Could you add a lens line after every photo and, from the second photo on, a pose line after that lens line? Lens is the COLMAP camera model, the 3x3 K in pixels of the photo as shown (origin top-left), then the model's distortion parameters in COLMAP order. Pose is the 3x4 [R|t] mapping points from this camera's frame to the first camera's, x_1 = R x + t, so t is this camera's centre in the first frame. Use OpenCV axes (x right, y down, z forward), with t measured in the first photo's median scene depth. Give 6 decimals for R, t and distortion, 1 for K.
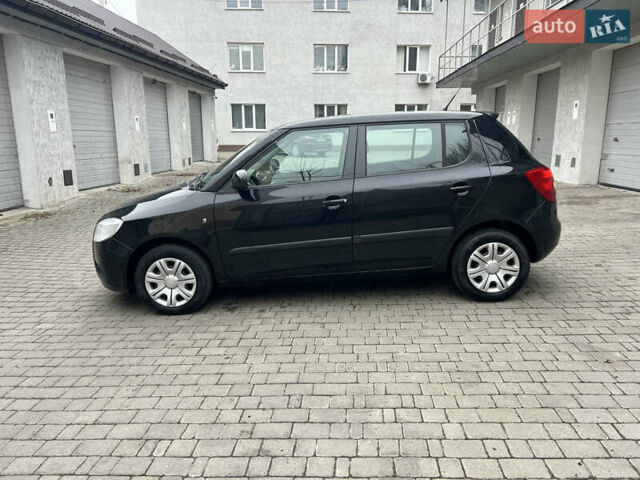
lens RADIAL K [[481.0, 0, 328.8], [0, 481.0, 242.4], [0, 0, 1]] dist [0.053742, -0.052852]
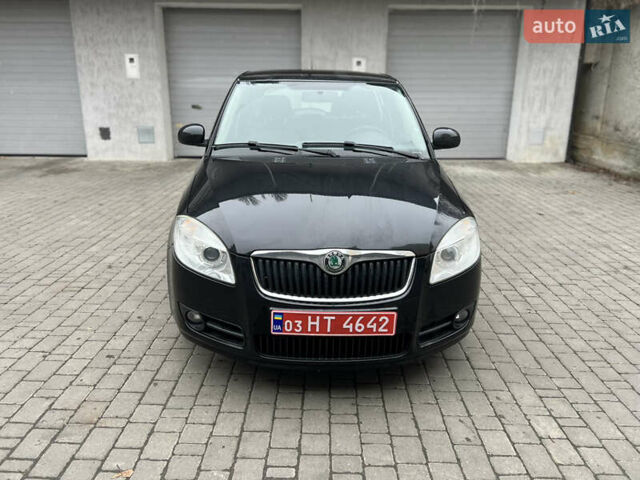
lens RADIAL K [[481.0, 0, 319.3], [0, 481.0, 240.1], [0, 0, 1]] dist [0.053742, -0.052852]
pose [[-0.054566, -0.258058, 0.964587, -0.404757], [0.204428, 0.942677, 0.263760, -0.088109], [-0.977360, 0.211581, 0.001316, 0.465795]]
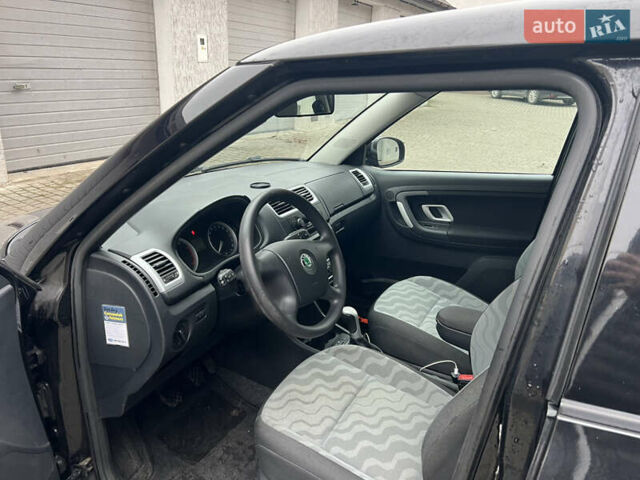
lens RADIAL K [[481.0, 0, 316.7], [0, 481.0, 238.8], [0, 0, 1]] dist [0.053742, -0.052852]
pose [[0.882194, 0.194426, -0.428873, 0.016932], [-0.144048, 0.978545, 0.147309, -0.077712], [0.448313, -0.068177, 0.891273, 0.315560]]
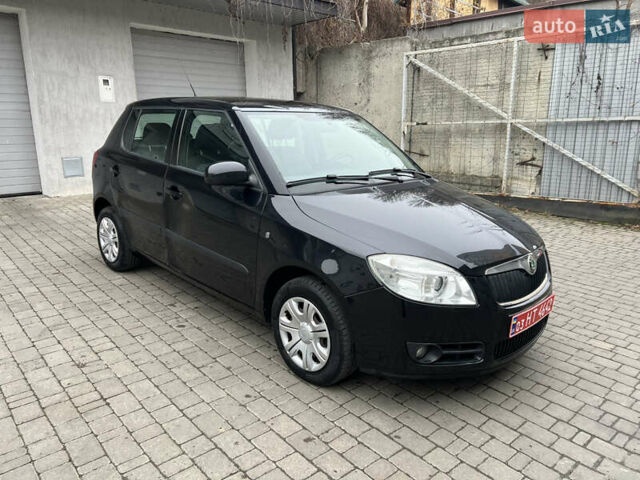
lens RADIAL K [[481.0, 0, 320.5], [0, 481.0, 238.7], [0, 0, 1]] dist [0.053742, -0.052852]
pose [[-0.712240, -0.148657, 0.686014, -0.303191], [0.160271, 0.917060, 0.365123, -0.145643], [-0.683394, 0.370003, -0.629342, 0.690147]]
